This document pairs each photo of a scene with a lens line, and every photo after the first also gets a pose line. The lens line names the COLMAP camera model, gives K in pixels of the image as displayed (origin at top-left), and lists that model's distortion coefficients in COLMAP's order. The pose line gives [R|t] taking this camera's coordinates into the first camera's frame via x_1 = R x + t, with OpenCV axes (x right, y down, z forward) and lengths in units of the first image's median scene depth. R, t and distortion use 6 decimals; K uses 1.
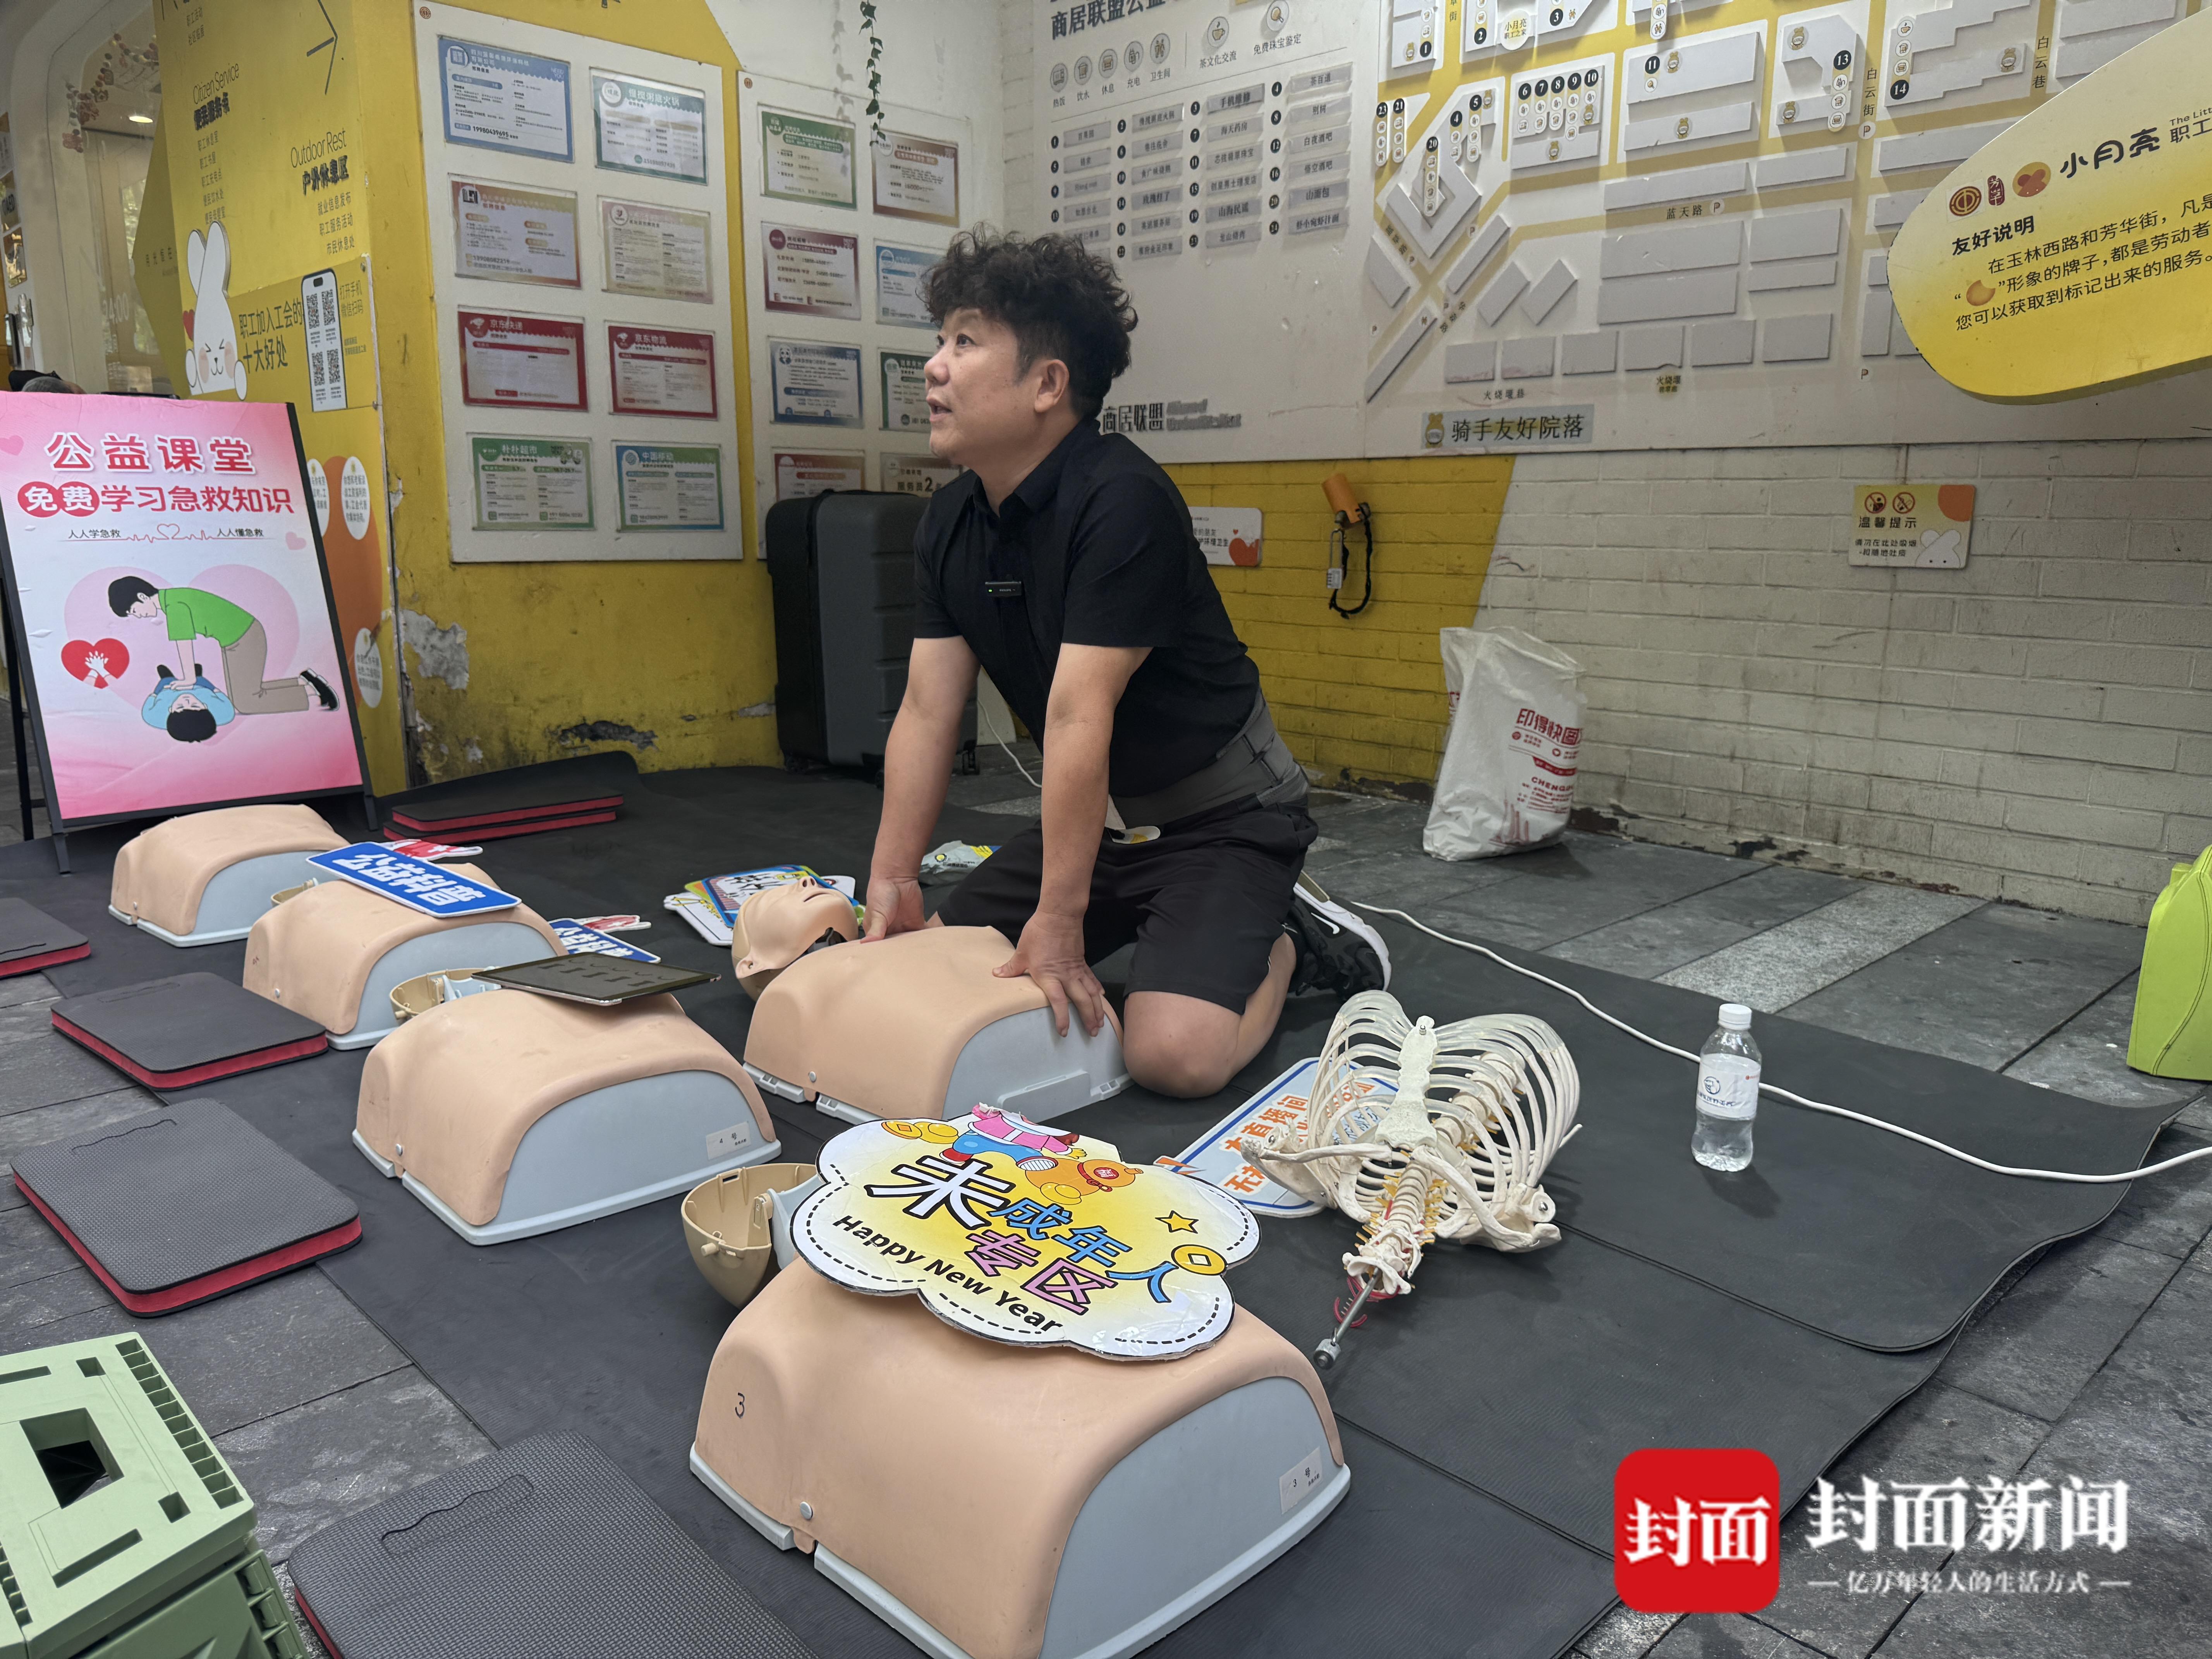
lens RADIAL K [[1579.9, 0, 1105.4], [0, 1579.9, 828.0], [0, 0, 1]] dist [0.042558, -0.052737]
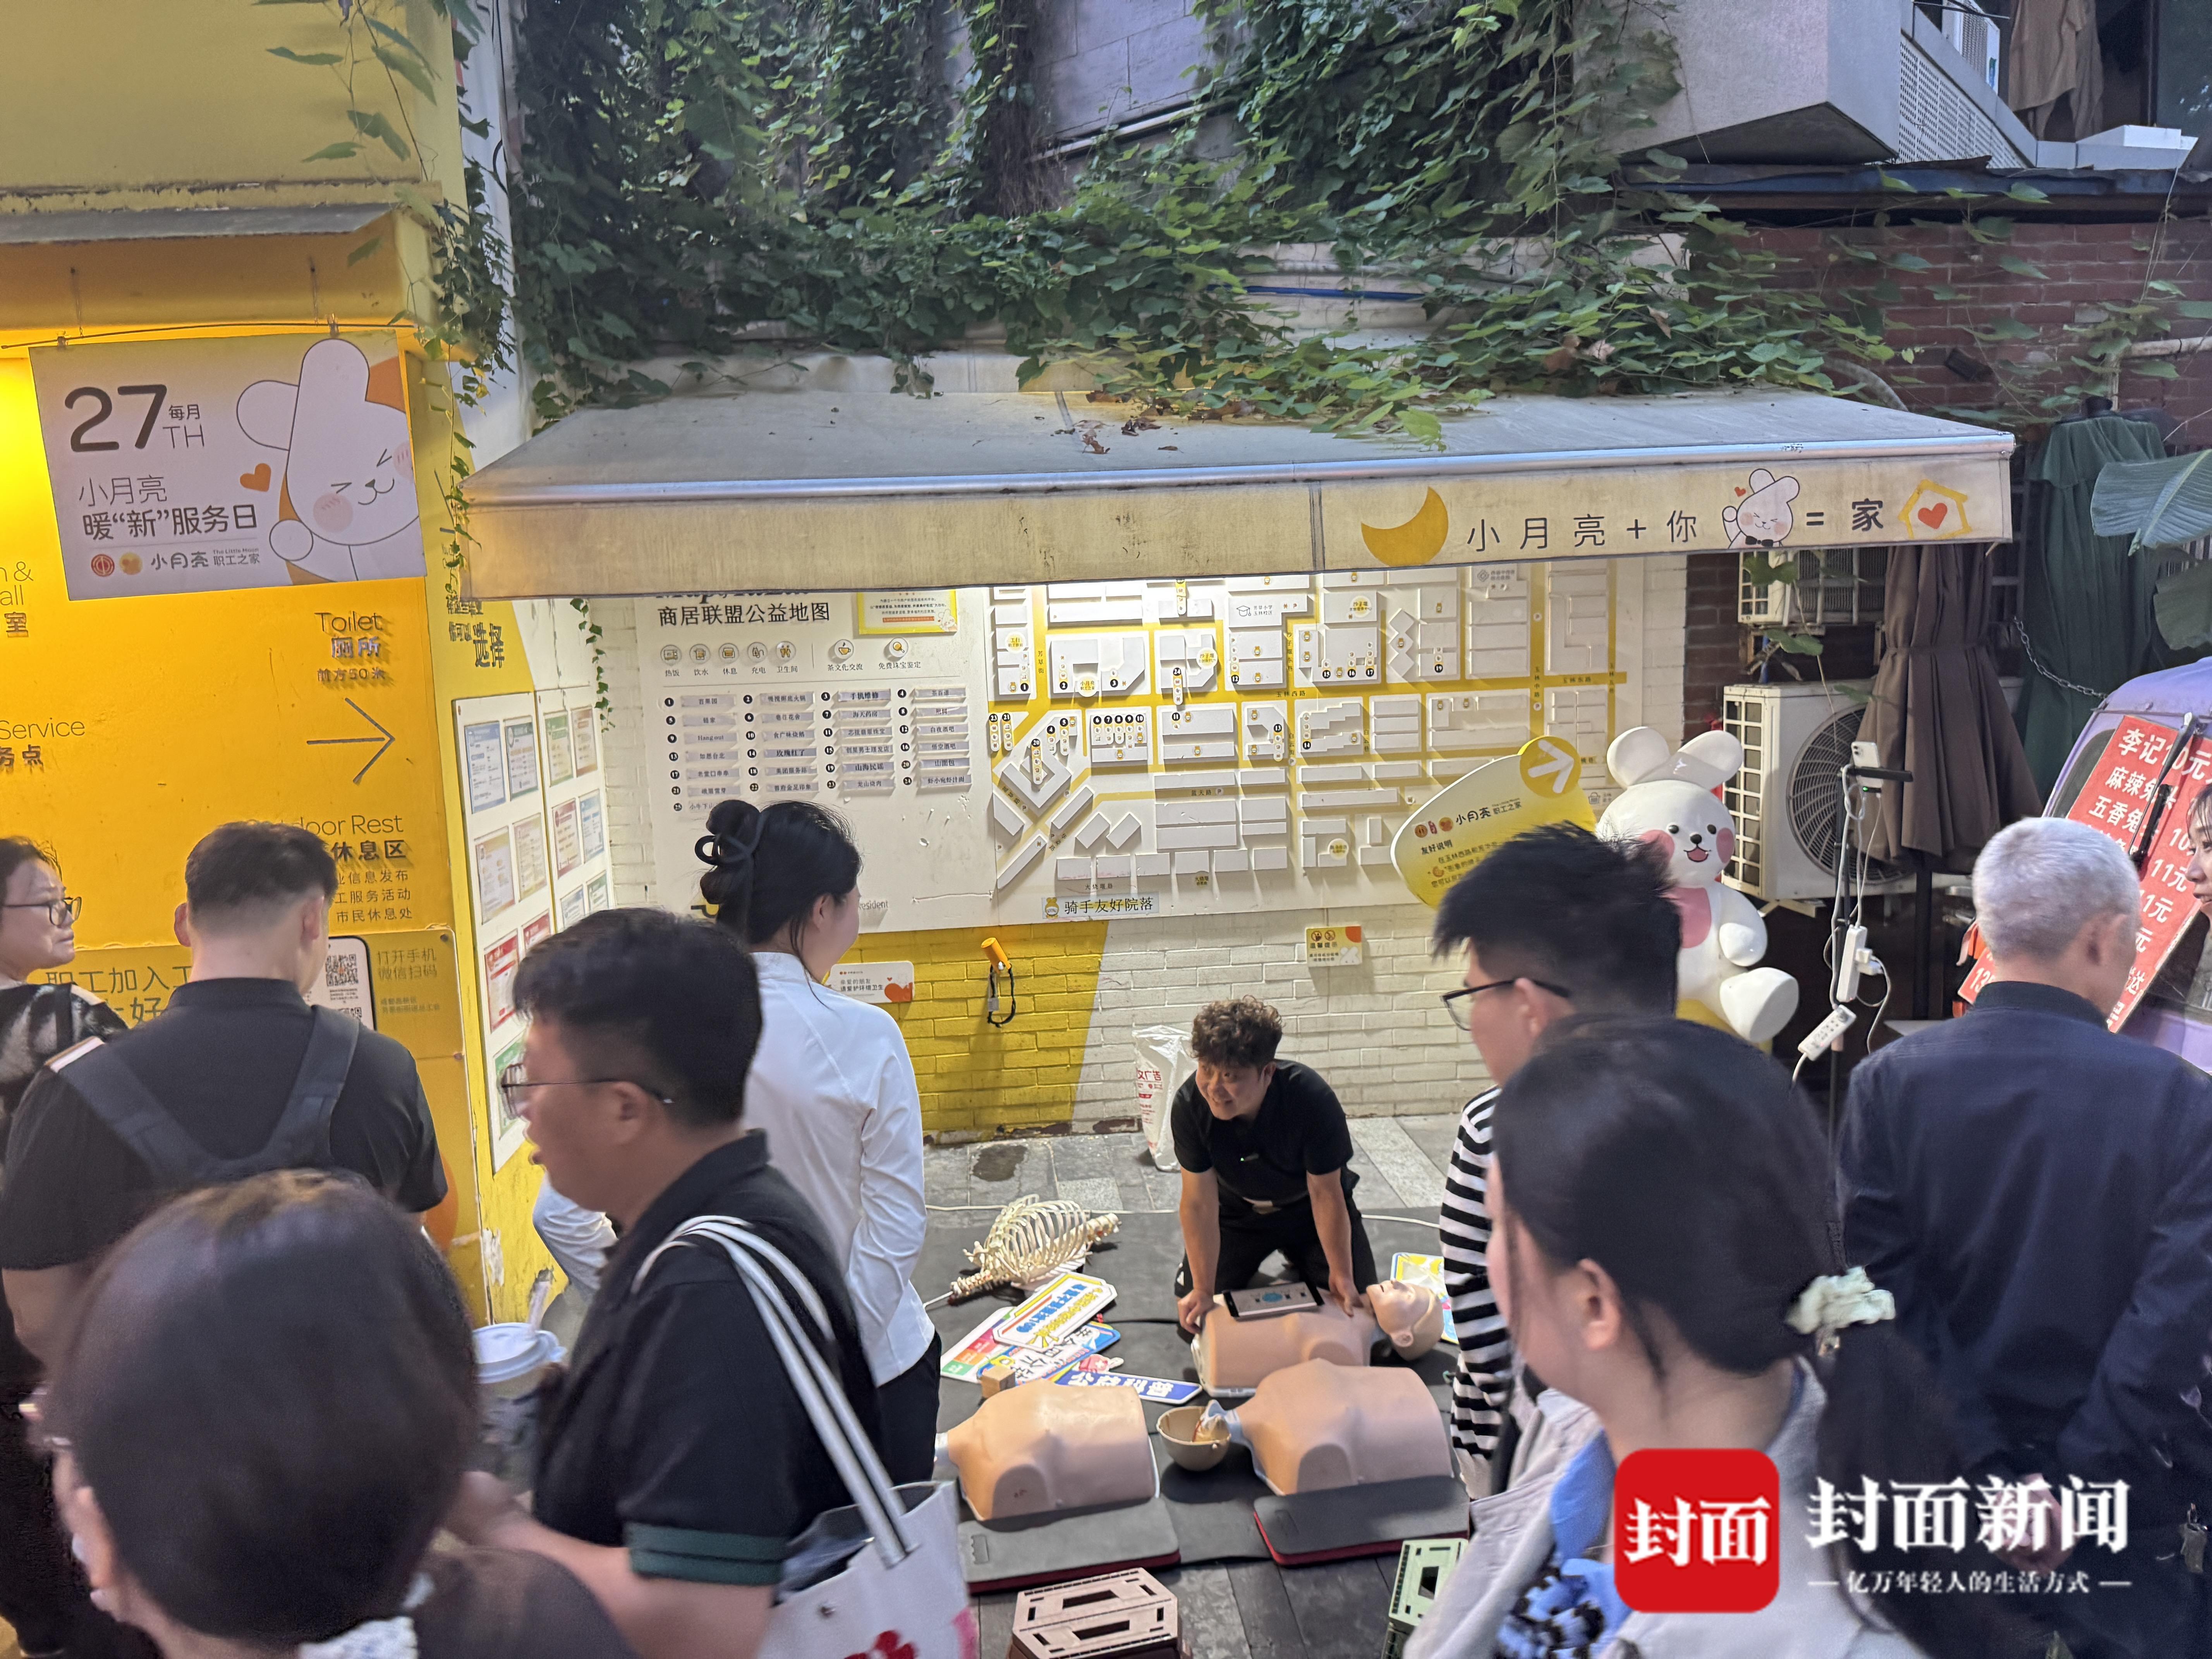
lens RADIAL K [[1579.9, 0, 1100.5], [0, 1579.9, 840.3], [0, 0, 1]] dist [0.042558, -0.052737]
pose [[0.611037, -0.130856, 0.780711, -1.036156], [0.199387, 0.979887, 0.008186, -0.333104], [-0.766080, 0.150662, 0.624838, -0.048305]]
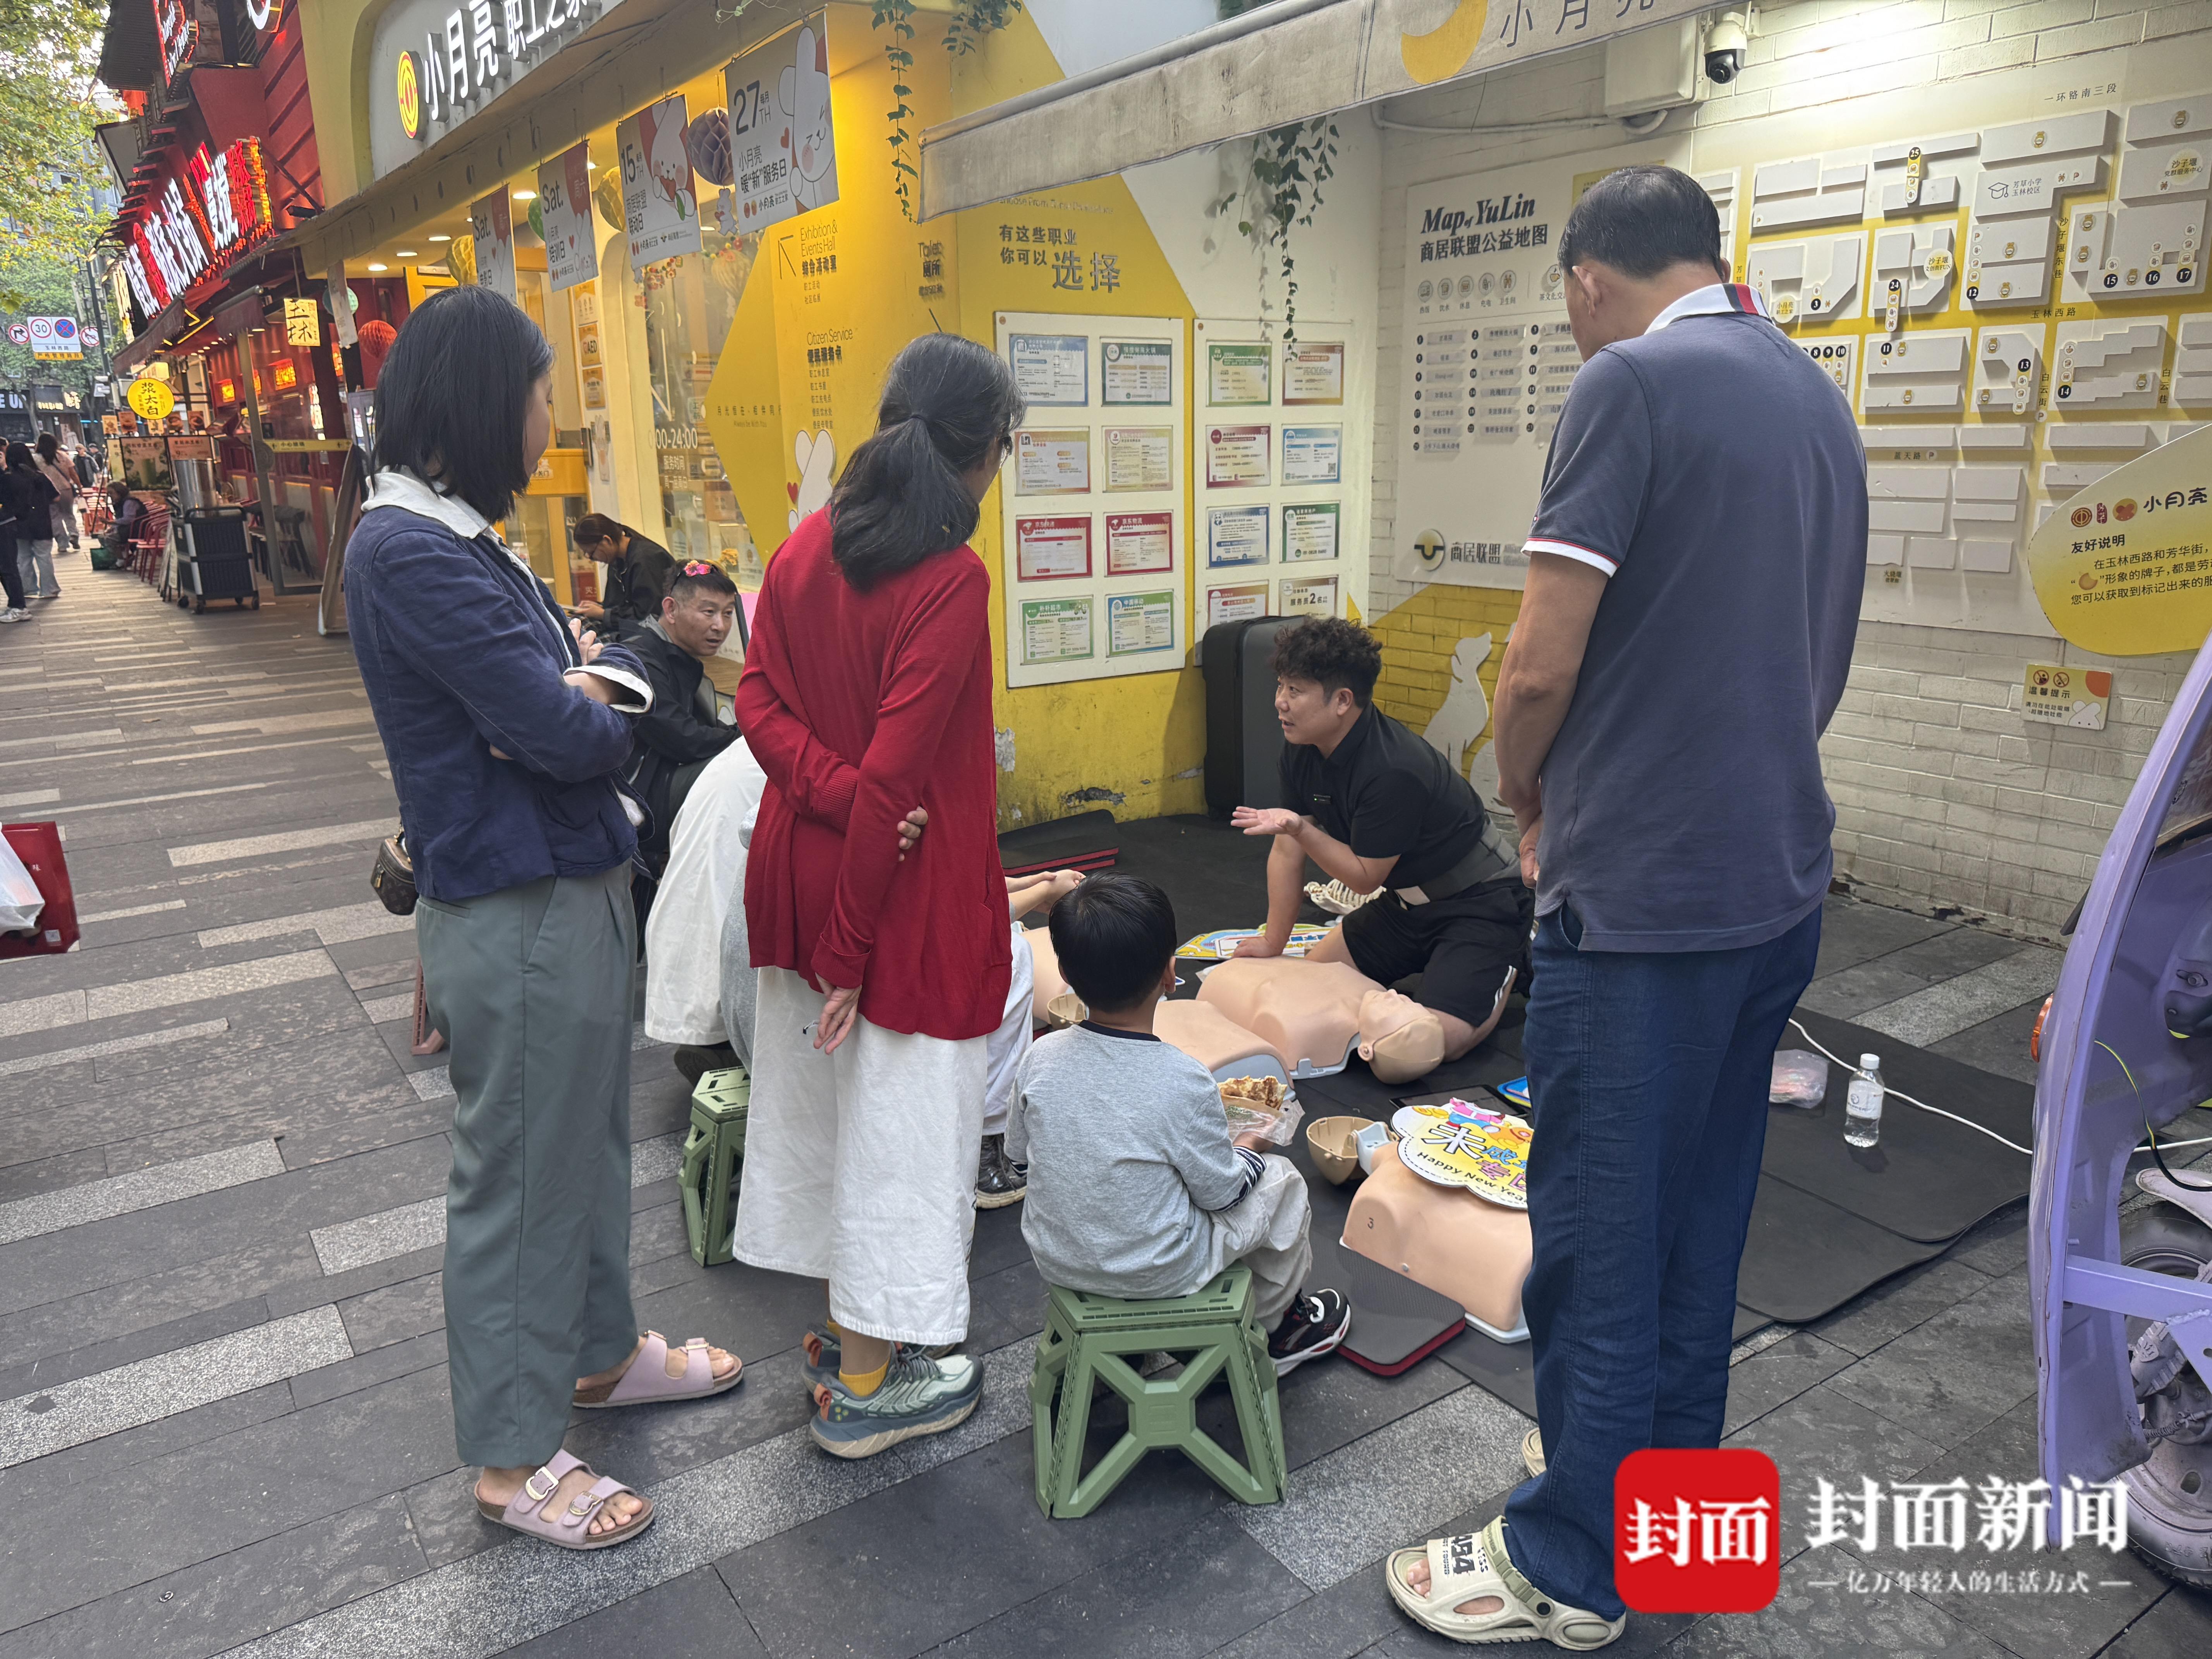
lens RADIAL K [[1579.9, 0, 1111.2], [0, 1579.9, 843.6], [0, 0, 1]] dist [0.042558, -0.052737]
pose [[0.986515, 0.018343, -0.162643, -0.078244], [-0.009643, 0.998488, 0.054119, -0.106853], [0.163389, -0.051821, 0.985200, -0.441357]]
